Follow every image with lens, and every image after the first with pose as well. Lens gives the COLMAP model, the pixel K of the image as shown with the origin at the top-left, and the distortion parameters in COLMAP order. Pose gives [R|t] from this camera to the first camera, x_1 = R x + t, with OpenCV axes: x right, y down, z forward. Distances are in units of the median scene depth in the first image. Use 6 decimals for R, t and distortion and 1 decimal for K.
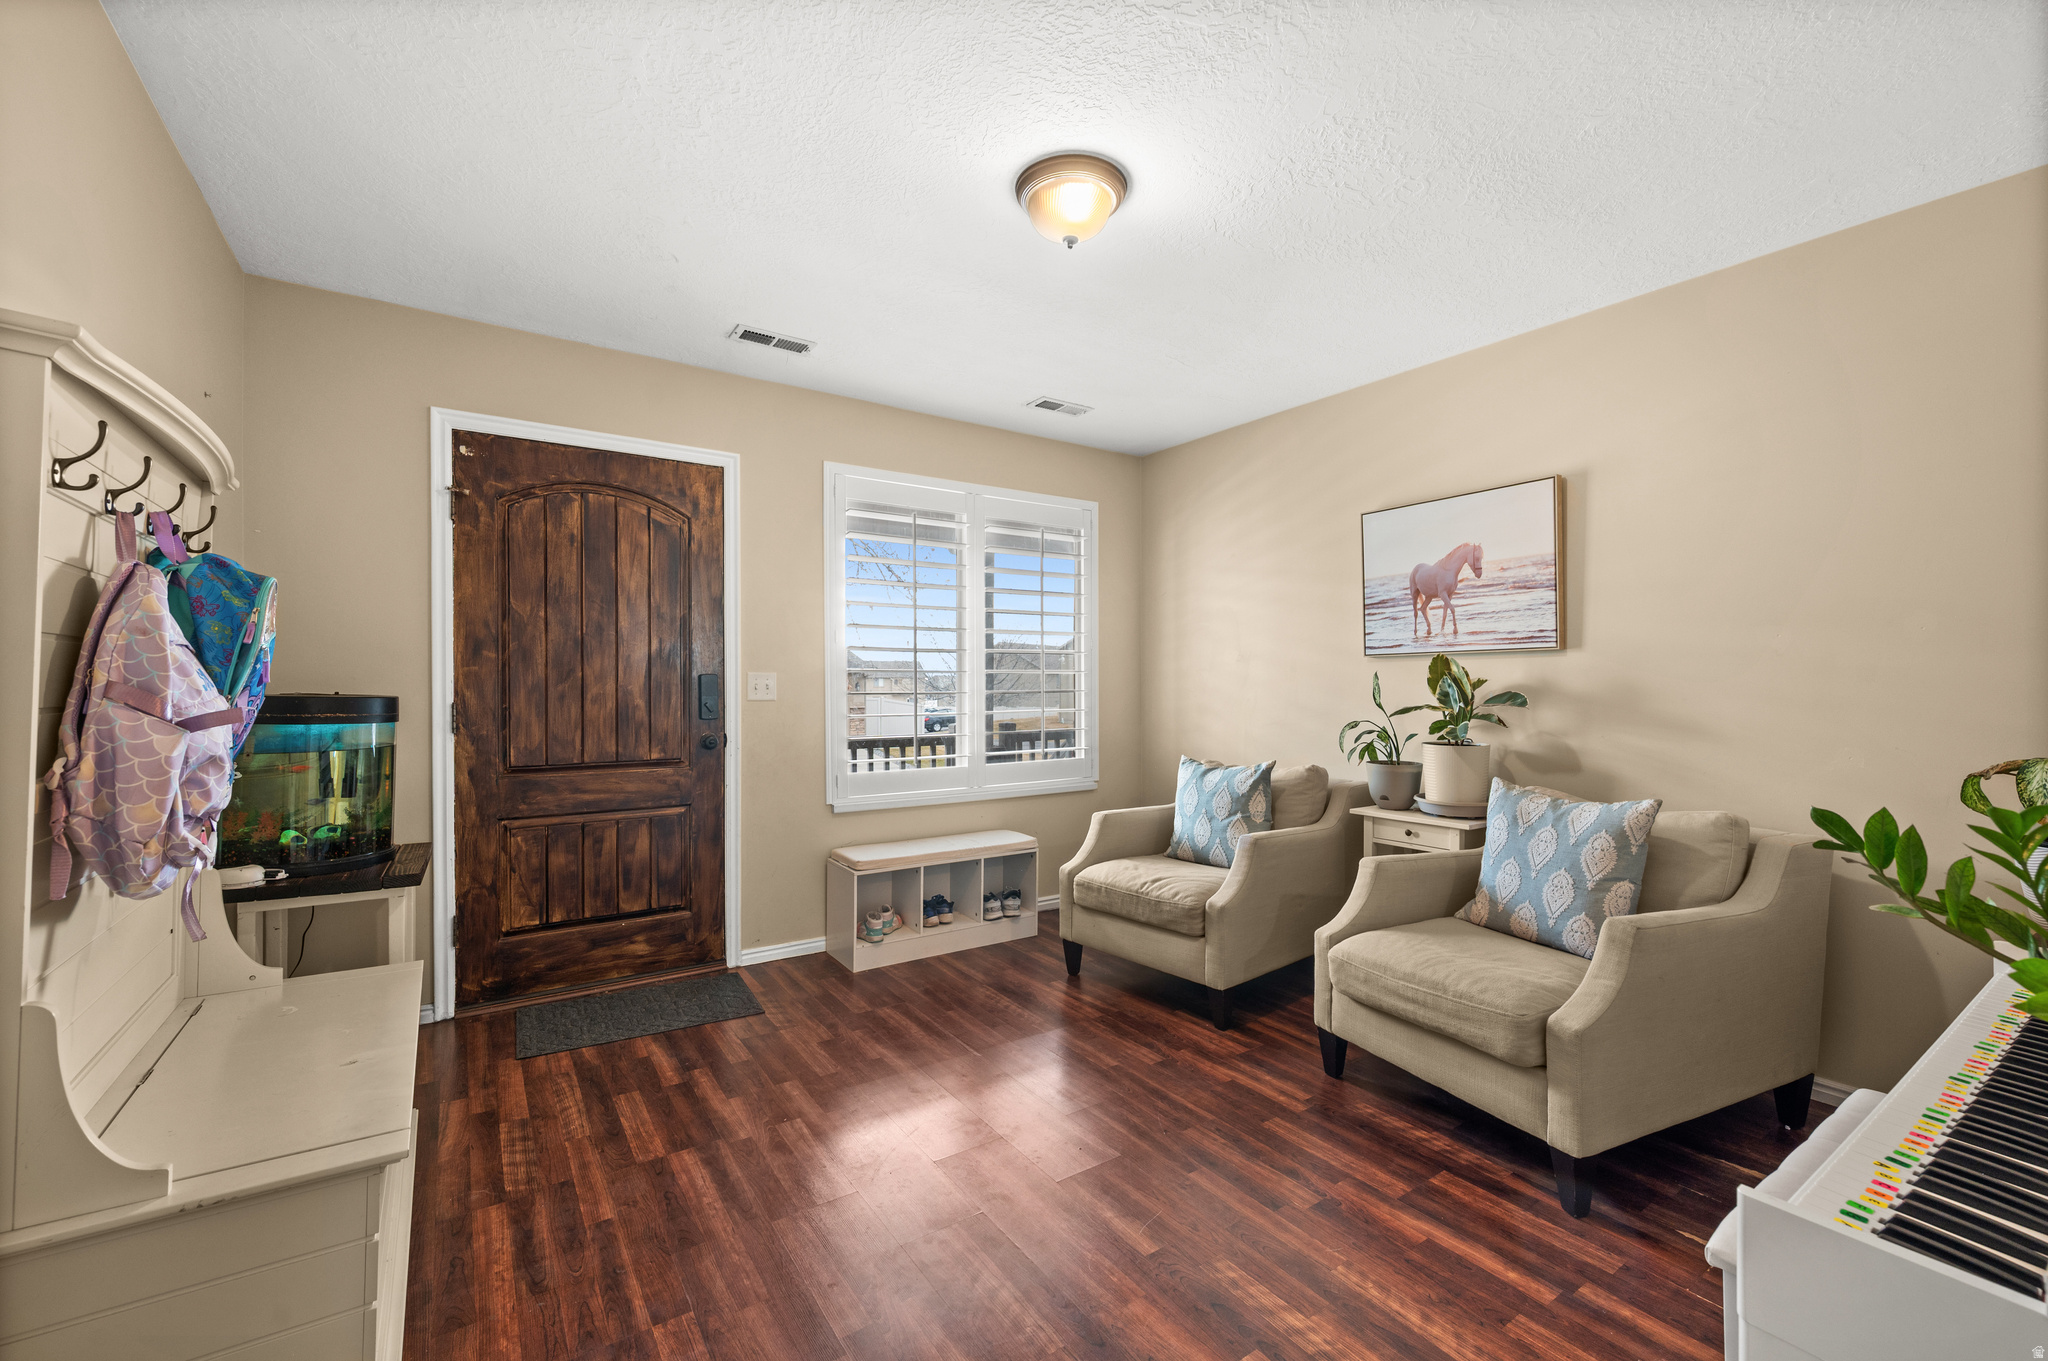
lens RADIAL K [[818.1, 0, 1038.9], [0, 818.1, 688.5], [0, 0, 1]] dist [0.002121, 0.000652]
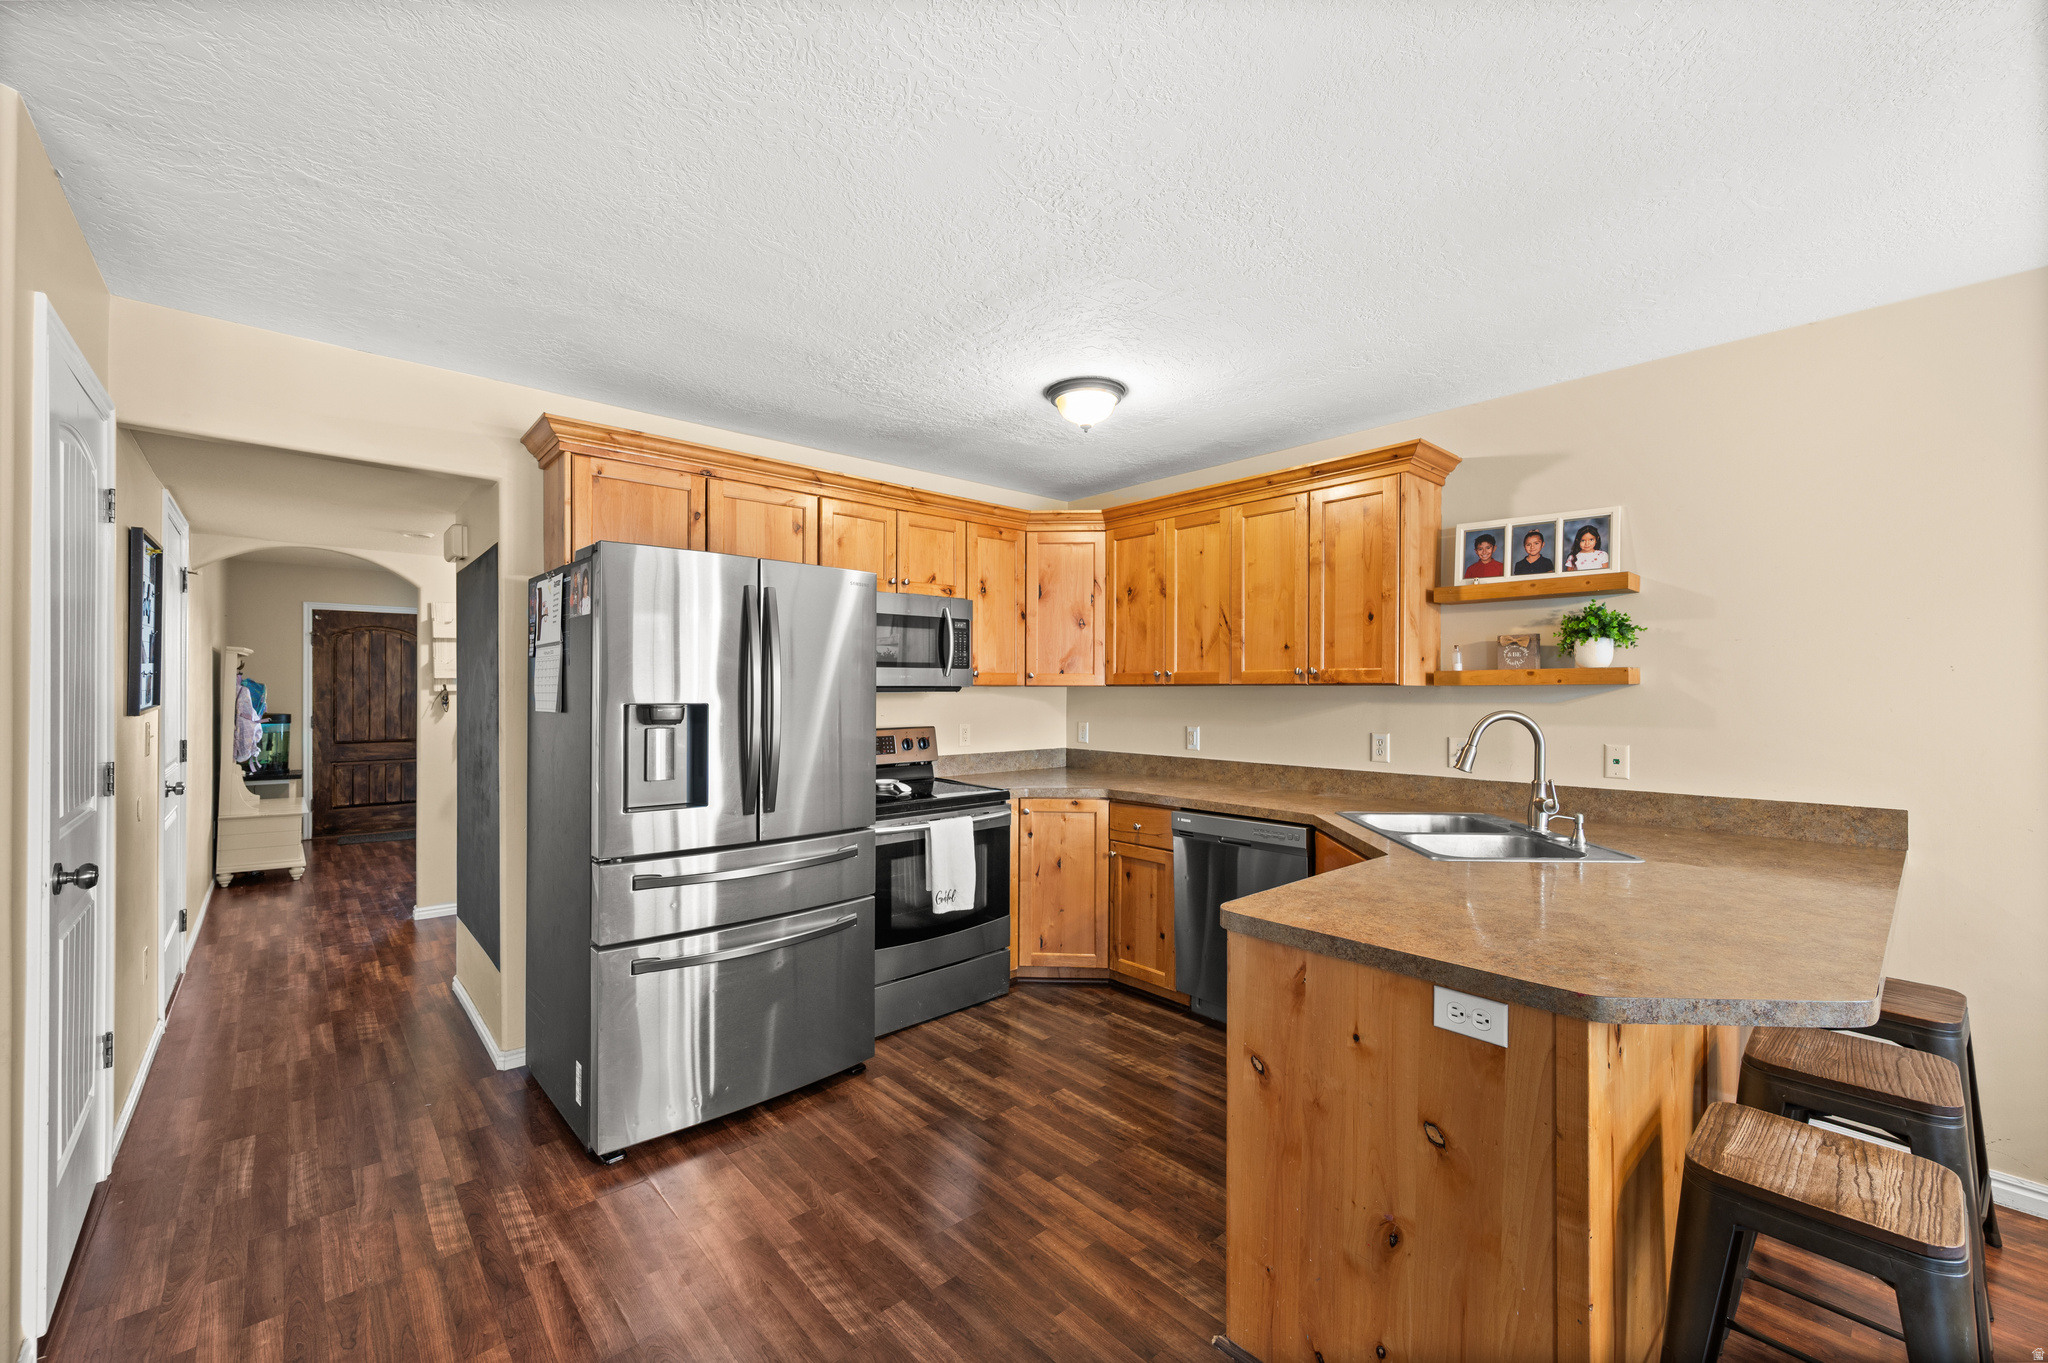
lens RADIAL K [[818.1, 0, 1029.0], [0, 818.1, 693.1], [0, 0, 1]] dist [0.002121, 0.000652]
pose [[0.993992, -0.000052, 0.109456, 1.145620], [0.000588, 0.999988, -0.004867, -0.038274], [-0.109454, 0.004902, 0.993980, -1.667520]]
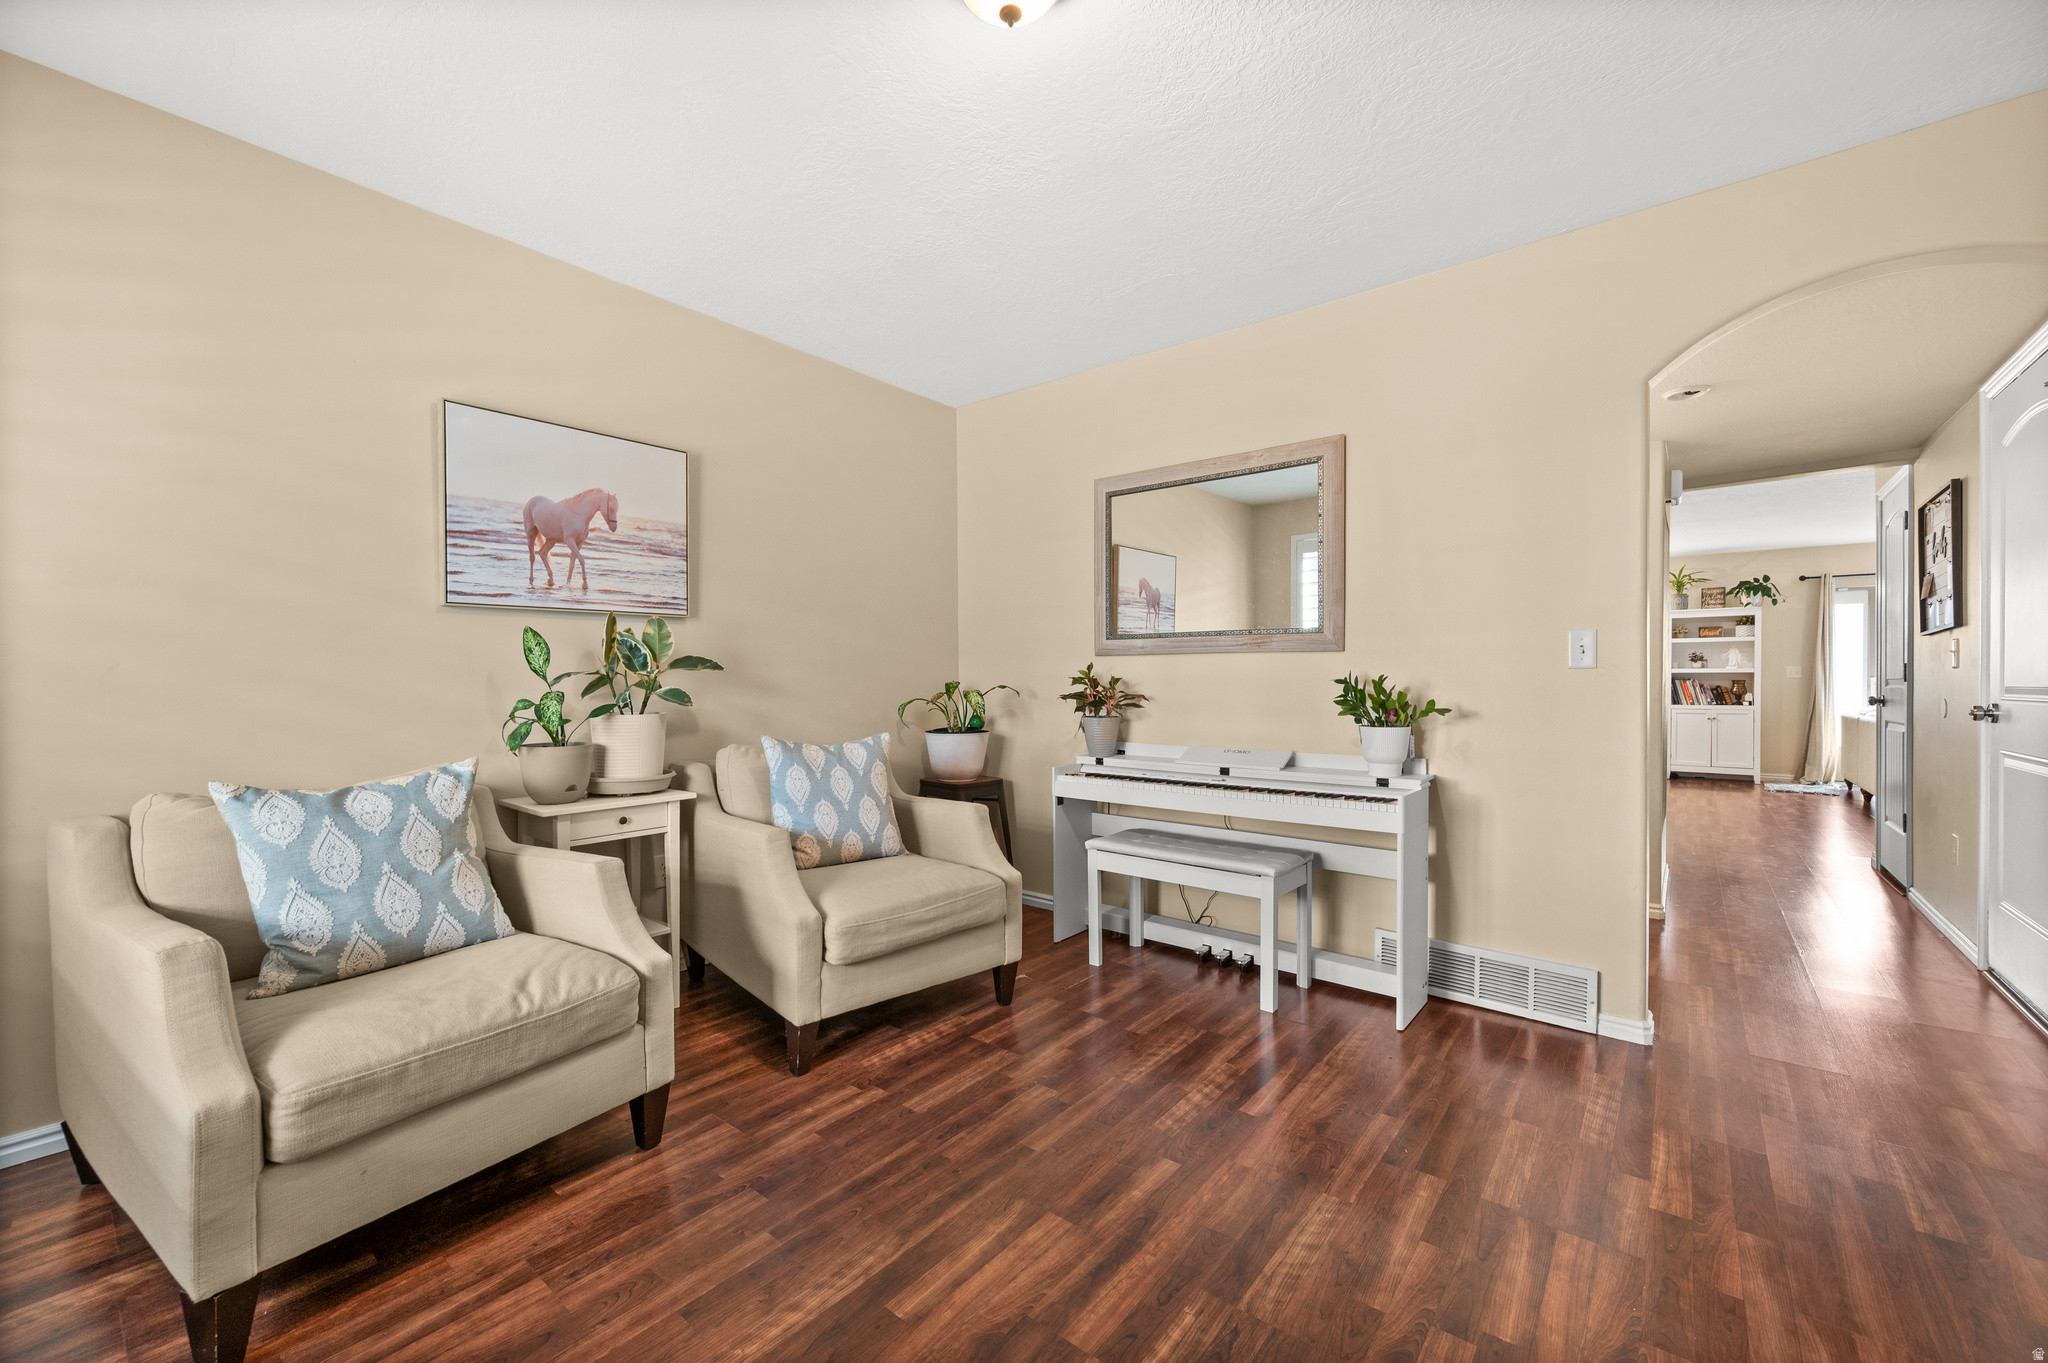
lens RADIAL K [[818.1, 0, 1010.5], [0, 818.1, 691.4], [0, 0, 1]] dist [0.002121, 0.000652]
pose [[-0.256139, -0.010498, 0.966583, -0.592346], [0.007695, 0.999887, 0.012899, 0.044211], [-0.966609, 0.010742, -0.256030, 1.049658]]
